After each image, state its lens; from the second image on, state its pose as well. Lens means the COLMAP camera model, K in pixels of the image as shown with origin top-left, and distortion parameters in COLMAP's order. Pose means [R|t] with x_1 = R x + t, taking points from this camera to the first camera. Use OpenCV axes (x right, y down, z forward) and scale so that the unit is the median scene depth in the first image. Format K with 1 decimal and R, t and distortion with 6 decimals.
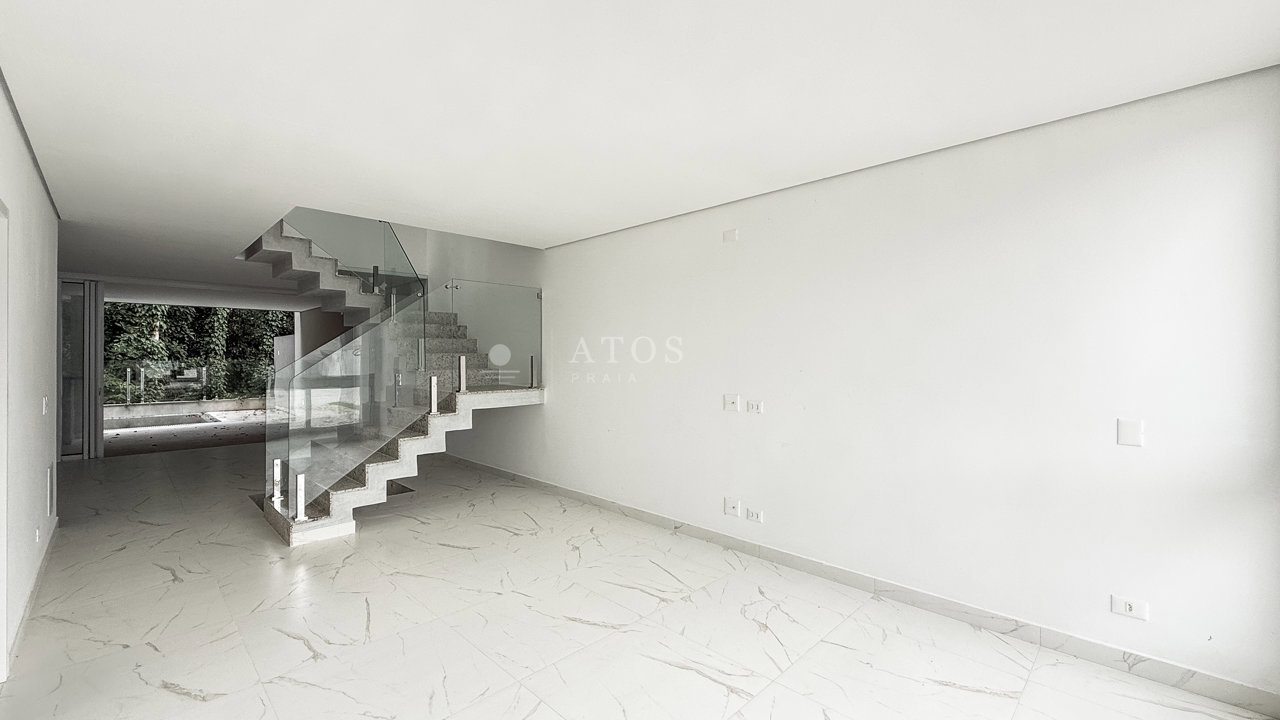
lens RADIAL K [[514.7, 0, 633.4], [0, 514.7, 361.8], [0, 0, 1]] dist [0.000901, 0.000102]
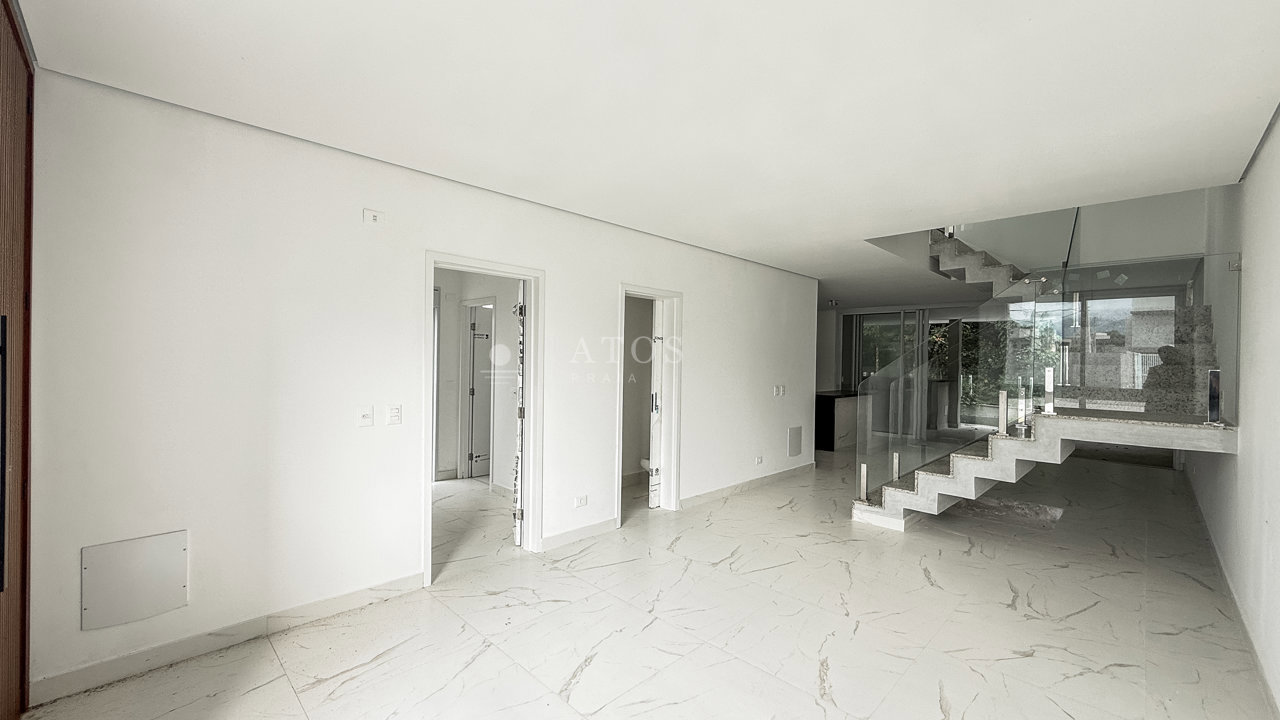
lens RADIAL K [[509.3, 0, 649.4], [0, 509.3, 363.7], [0, 0, 1]] dist [0.000163, -0.000044]
pose [[0.019528, 0.007102, -0.999784, 0.150759], [-0.025637, 0.999650, 0.006600, -0.002255], [0.999481, 0.025502, 0.019703, 0.136042]]
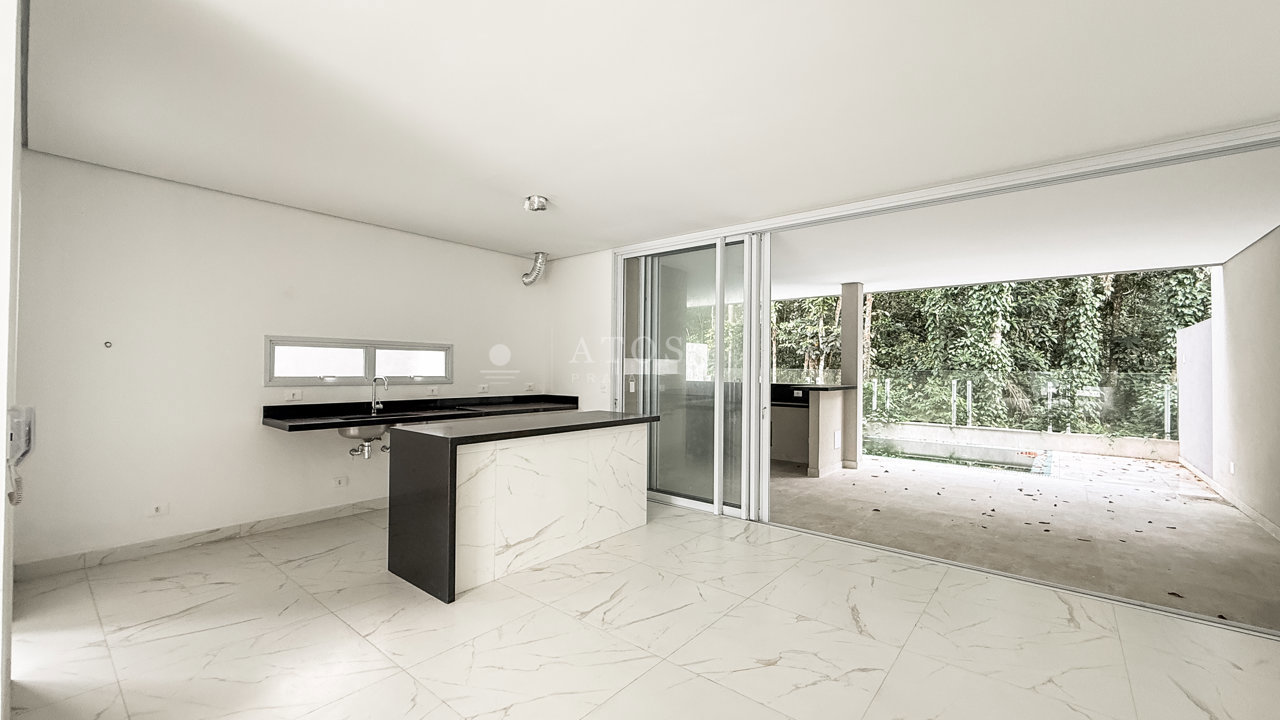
lens RADIAL K [[514.7, 0, 633.4], [0, 514.7, 361.8], [0, 0, 1]] dist [0.000901, 0.000102]
pose [[0.096870, -0.011016, -0.995236, -0.234614], [-0.020428, 0.999706, -0.013054, 0.004644], [0.995087, 0.021595, 0.096617, 0.419359]]
